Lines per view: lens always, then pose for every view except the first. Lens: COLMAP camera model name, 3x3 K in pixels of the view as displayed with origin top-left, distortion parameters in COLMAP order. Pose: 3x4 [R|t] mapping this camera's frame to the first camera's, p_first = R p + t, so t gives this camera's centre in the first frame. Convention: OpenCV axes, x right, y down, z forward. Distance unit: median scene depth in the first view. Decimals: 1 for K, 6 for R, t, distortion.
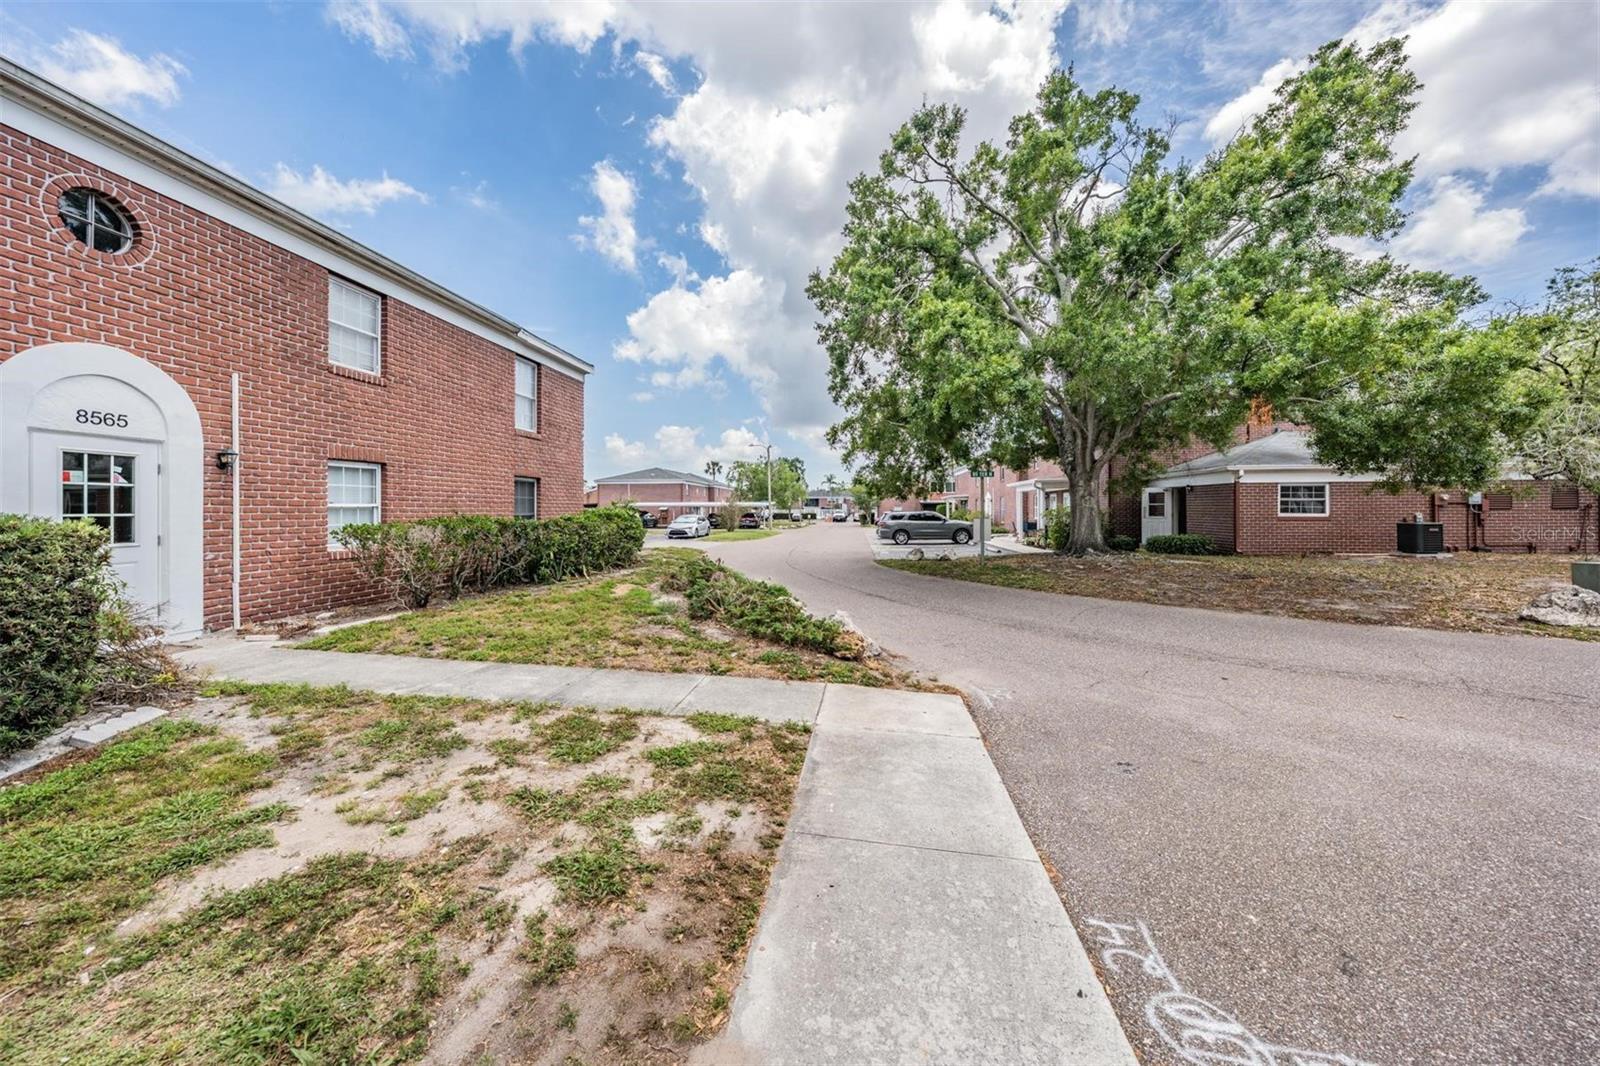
lens RADIAL K [[554.5, 0, 800.0], [0, 554.5, 514.1], [0, 0, 1]] dist [-0.002199, 0.000001]
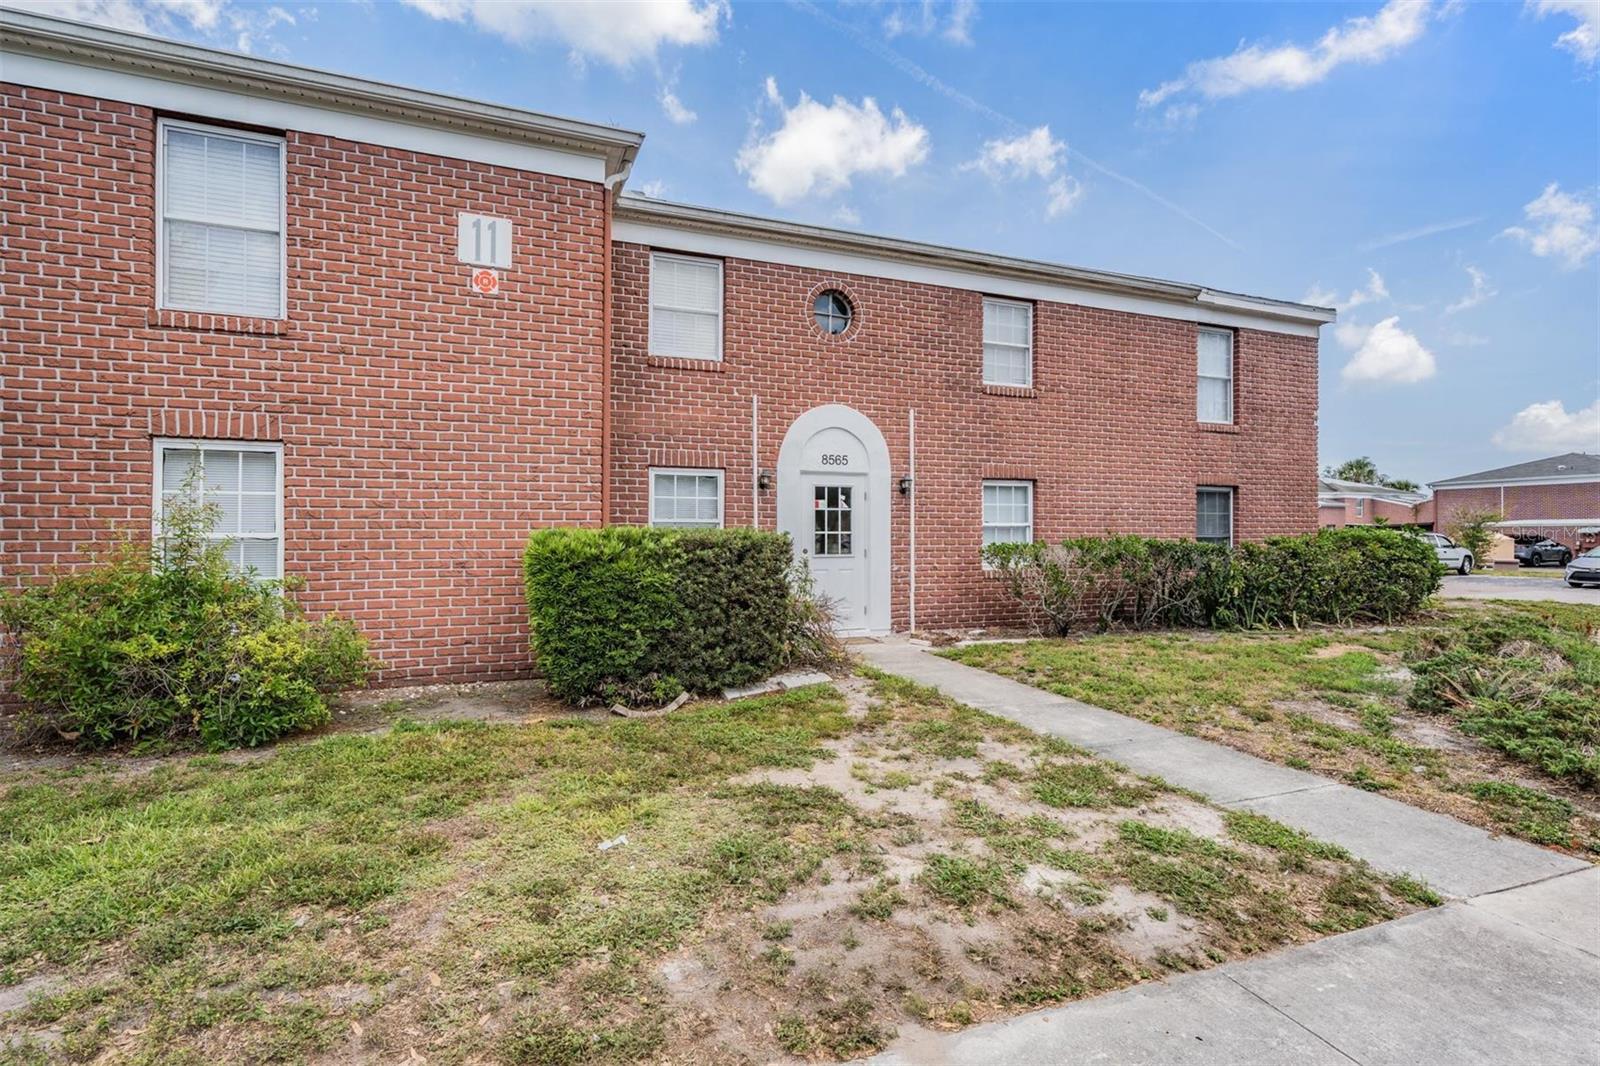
lens RADIAL K [[770.5, 0, 800.0], [0, 770.5, 533.0], [0, 0, 1]] dist [0.004064, 0.000227]
pose [[0.486383, -0.001276, -0.873745, 0.314870], [-0.007147, 0.999960, -0.005439, 0.014210], [0.873716, 0.008890, 0.486354, 0.028973]]
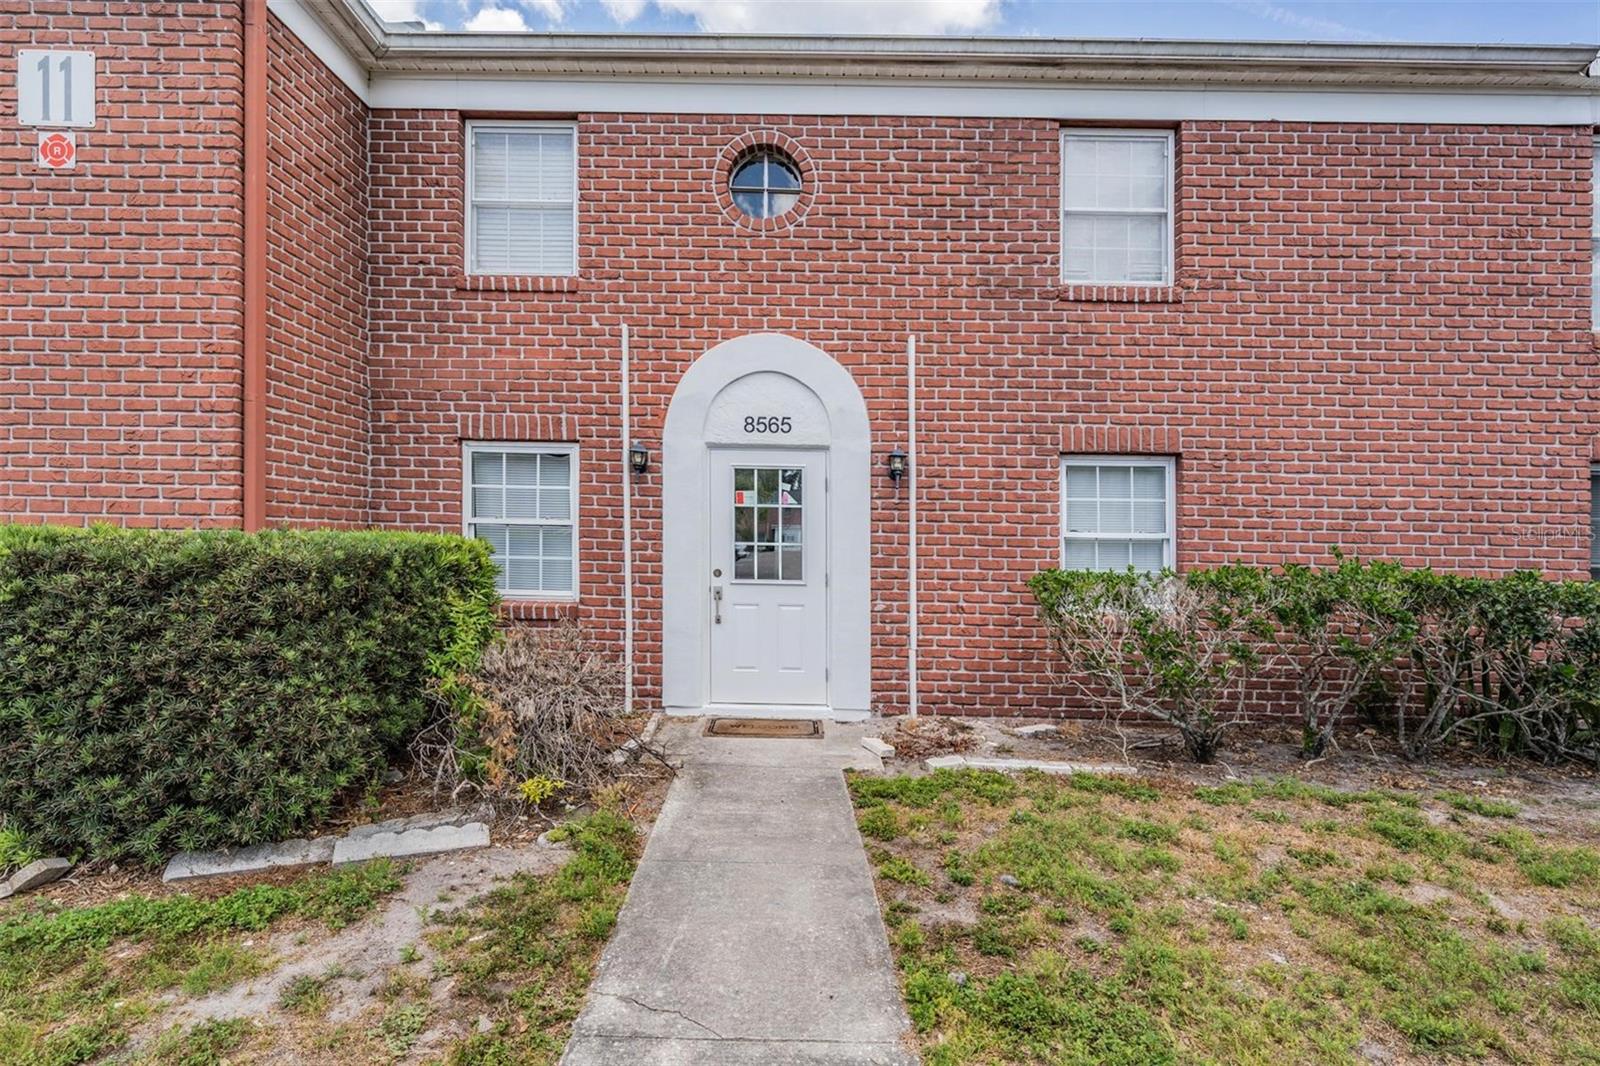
lens RADIAL K [[734.7, 0, 824.8], [0, 734.7, 532.4], [0, 0, 1]] dist [0.002397, -0.000368]
pose [[0.109653, -0.009163, -0.993928, -0.185234], [-0.027037, 0.999560, -0.012198, -0.003906], [0.993602, 0.028210, 0.109357, 0.972822]]
